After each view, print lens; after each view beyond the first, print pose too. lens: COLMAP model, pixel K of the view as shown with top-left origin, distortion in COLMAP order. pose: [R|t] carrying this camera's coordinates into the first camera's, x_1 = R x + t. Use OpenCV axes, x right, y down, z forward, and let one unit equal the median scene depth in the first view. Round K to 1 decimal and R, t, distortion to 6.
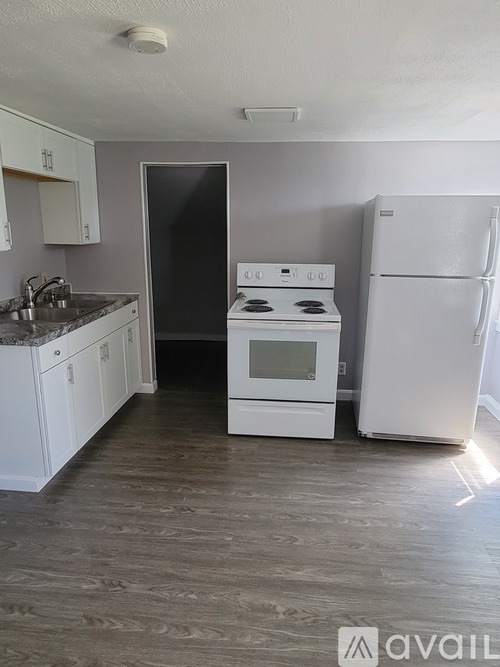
lens RADIAL K [[448.4, 0, 251.0], [0, 448.4, 333.3], [0, 0, 1]] dist [-0.003339, -0.000093]
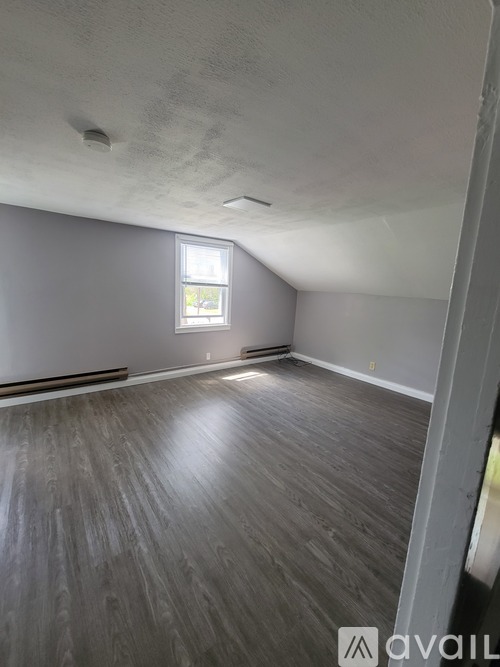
lens RADIAL K [[274.0, 0, 252.0], [0, 274.0, 336.3], [0, 0, 1]] dist [-0.002085, -0.000138]
pose [[-0.685656, -0.165596, 0.708840, -0.764084], [0.128157, 0.931108, 0.341487, -0.162677], [-0.716556, 0.324985, -0.617197, 0.795105]]
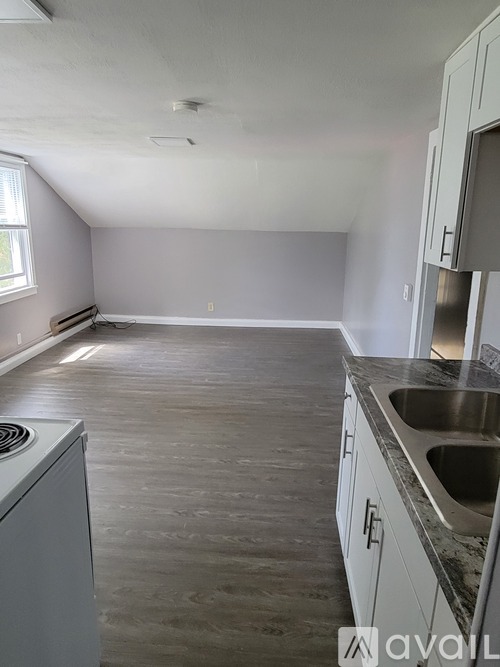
lens RADIAL K [[448.4, 0, 251.0], [0, 448.4, 333.3], [0, 0, 1]] dist [-0.003339, -0.000093]
pose [[-0.999130, -0.005748, -0.041300, -0.238317], [-0.024567, 0.881452, 0.471633, -0.394497], [0.033692, 0.472238, -0.880827, 1.593652]]
